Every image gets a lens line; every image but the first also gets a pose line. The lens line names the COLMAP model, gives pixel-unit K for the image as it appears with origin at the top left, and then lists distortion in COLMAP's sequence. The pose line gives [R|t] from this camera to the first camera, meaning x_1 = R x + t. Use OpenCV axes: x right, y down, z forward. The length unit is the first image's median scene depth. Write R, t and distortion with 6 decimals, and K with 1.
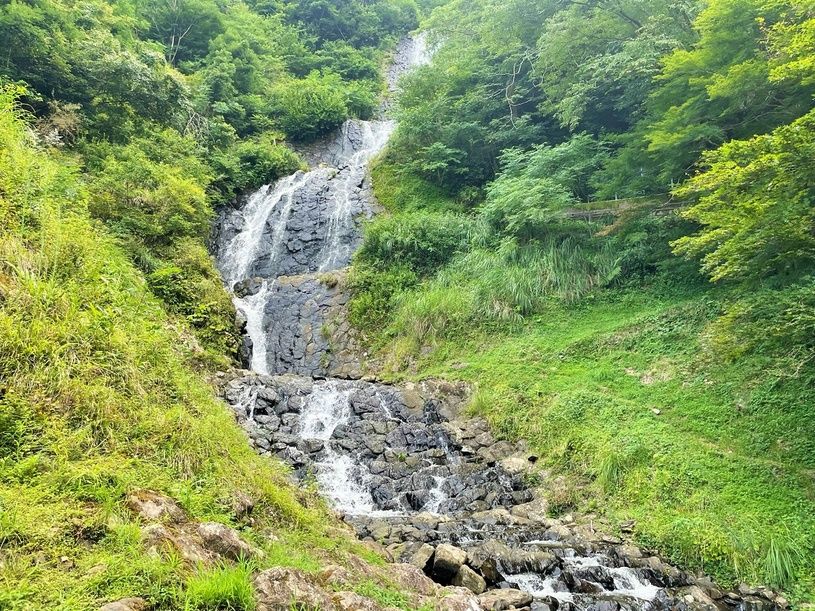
lens RADIAL K [[599.4, 0, 407.5], [0, 599.4, 305.5], [0, 0, 1]] dist [0.087340, -0.102209]
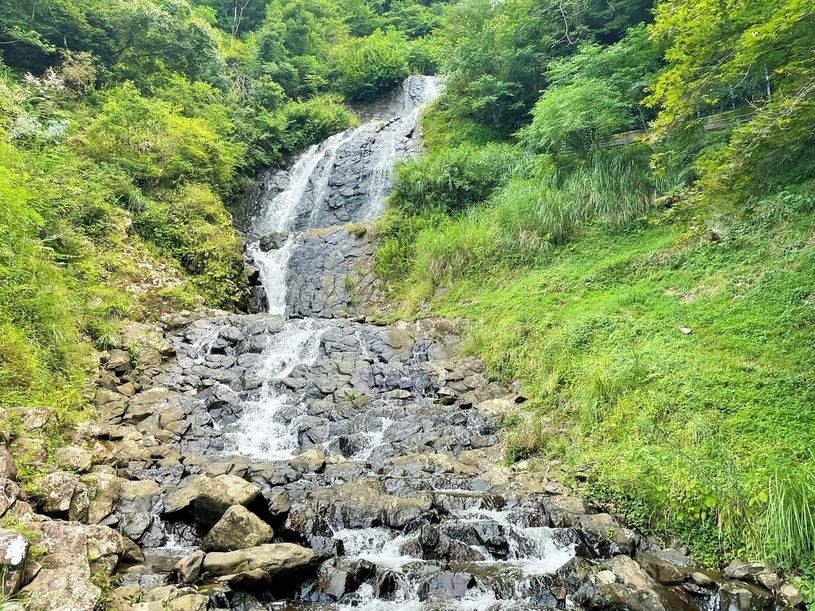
lens RADIAL K [[599.4, 0, 407.5], [0, 599.4, 305.5], [0, 0, 1]] dist [0.087340, -0.102209]
pose [[0.984243, -0.022800, -0.175343, 0.104106], [0.026553, 0.999465, 0.019091, 0.059534], [0.174813, -0.023446, 0.984322, 0.117378]]
